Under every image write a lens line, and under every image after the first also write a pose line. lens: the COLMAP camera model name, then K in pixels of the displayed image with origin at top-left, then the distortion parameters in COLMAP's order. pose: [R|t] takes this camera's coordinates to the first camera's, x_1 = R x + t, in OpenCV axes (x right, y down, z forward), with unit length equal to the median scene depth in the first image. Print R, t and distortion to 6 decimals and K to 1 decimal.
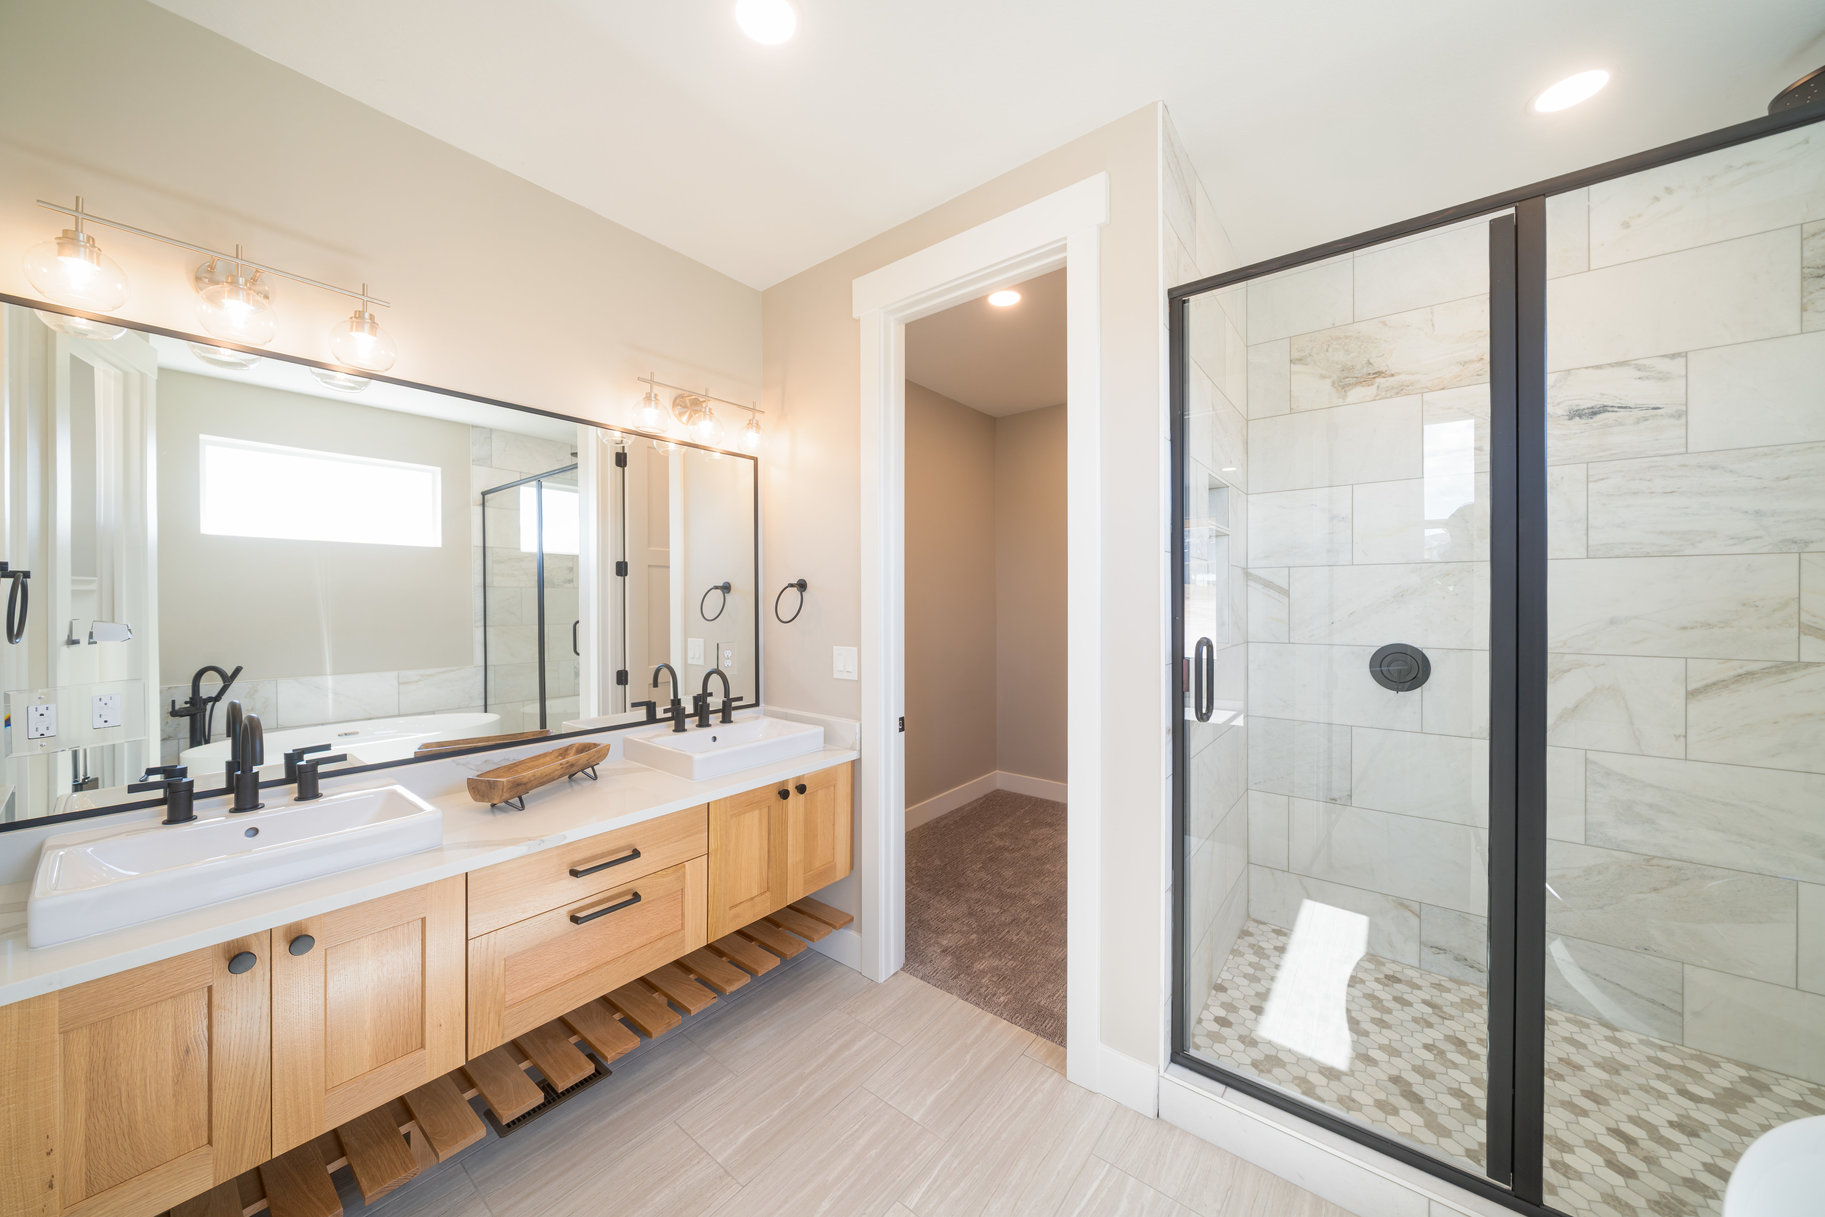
lens RADIAL K [[601.5, 0, 912.5], [0, 601.5, 608.5], [0, 0, 1]] dist [0.000476, 0.000113]
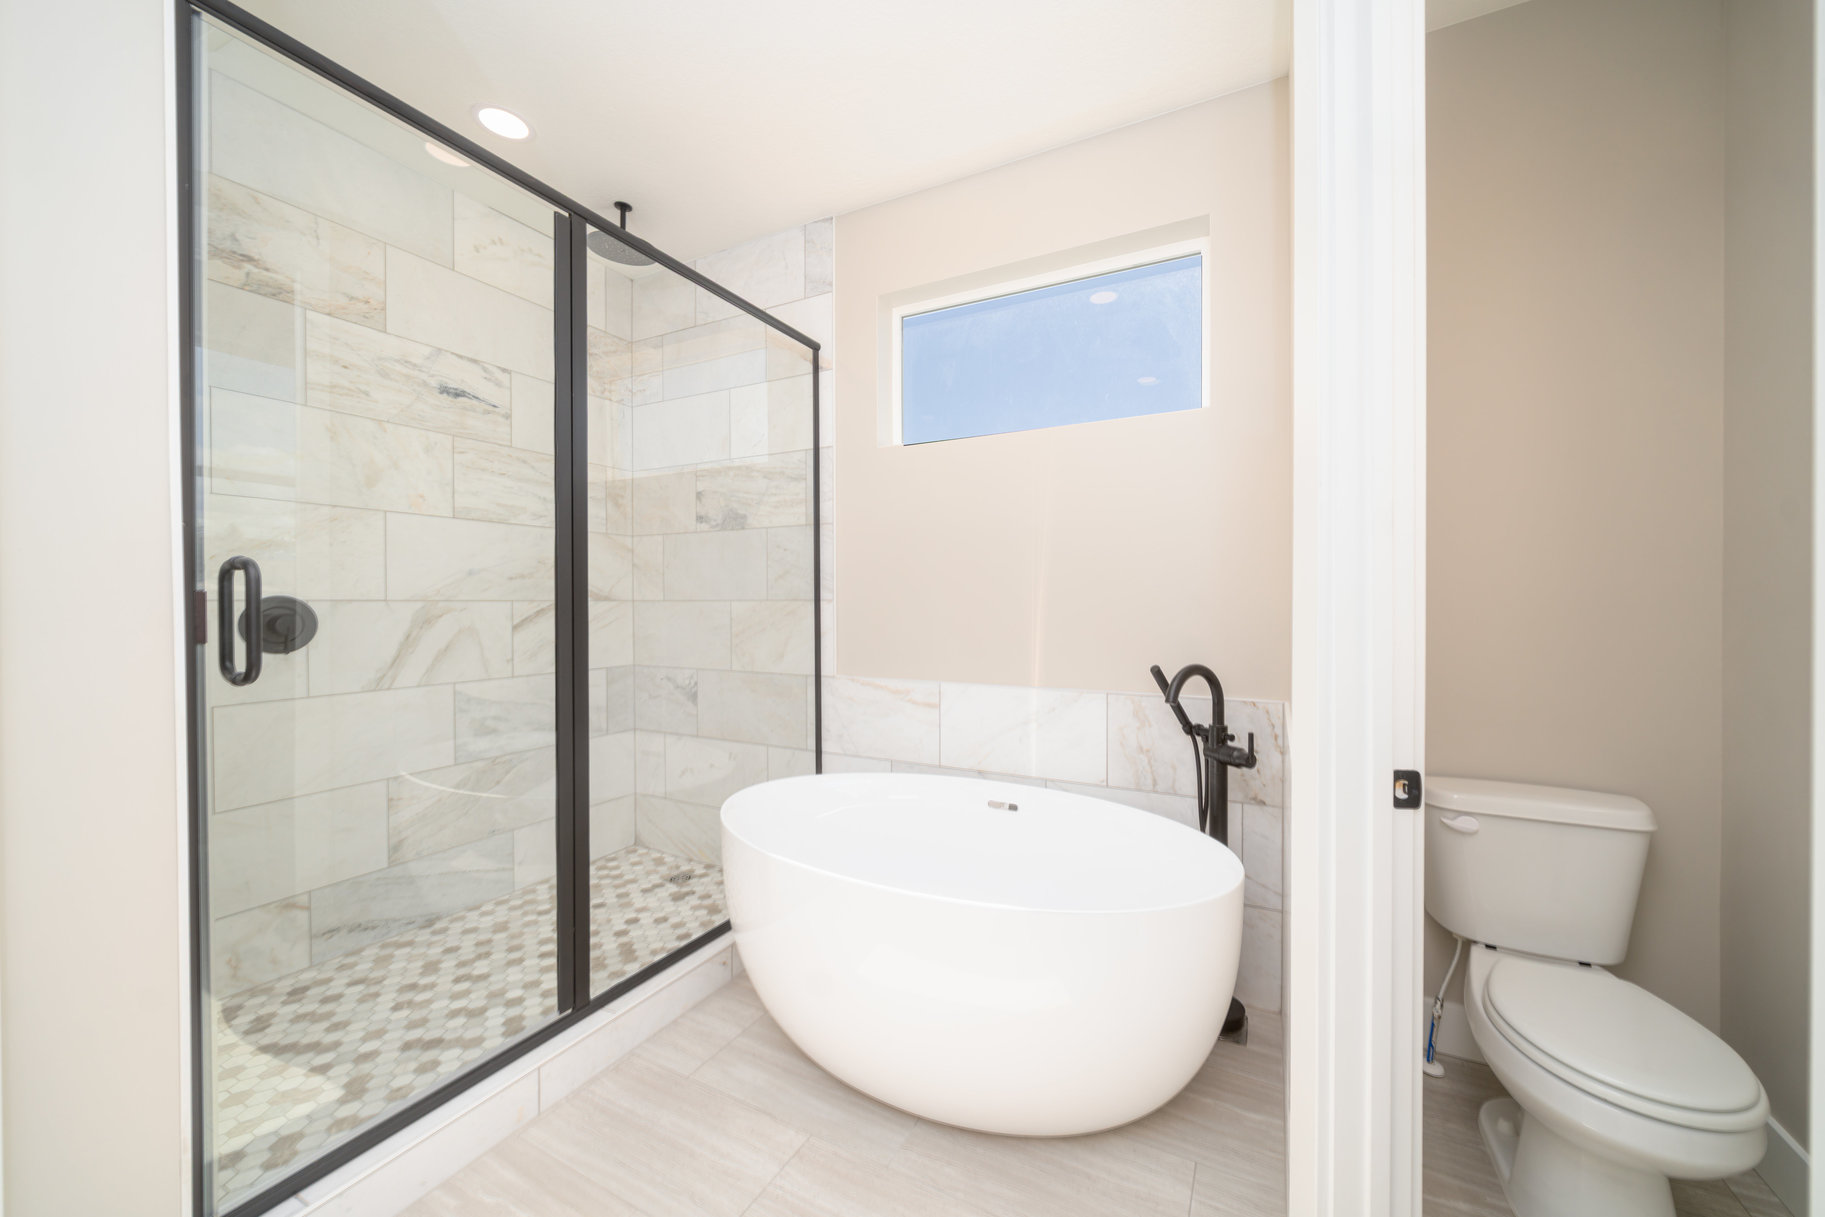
lens RADIAL K [[646.2, 0, 933.7], [0, 646.2, 601.2], [0, 0, 1]] dist [0.002927, 0.000114]
pose [[-0.155338, -0.005413, 0.987847, -0.273071], [0.004077, 0.999973, 0.006120, 0.077699], [-0.987853, 0.004978, -0.155311, 0.300839]]
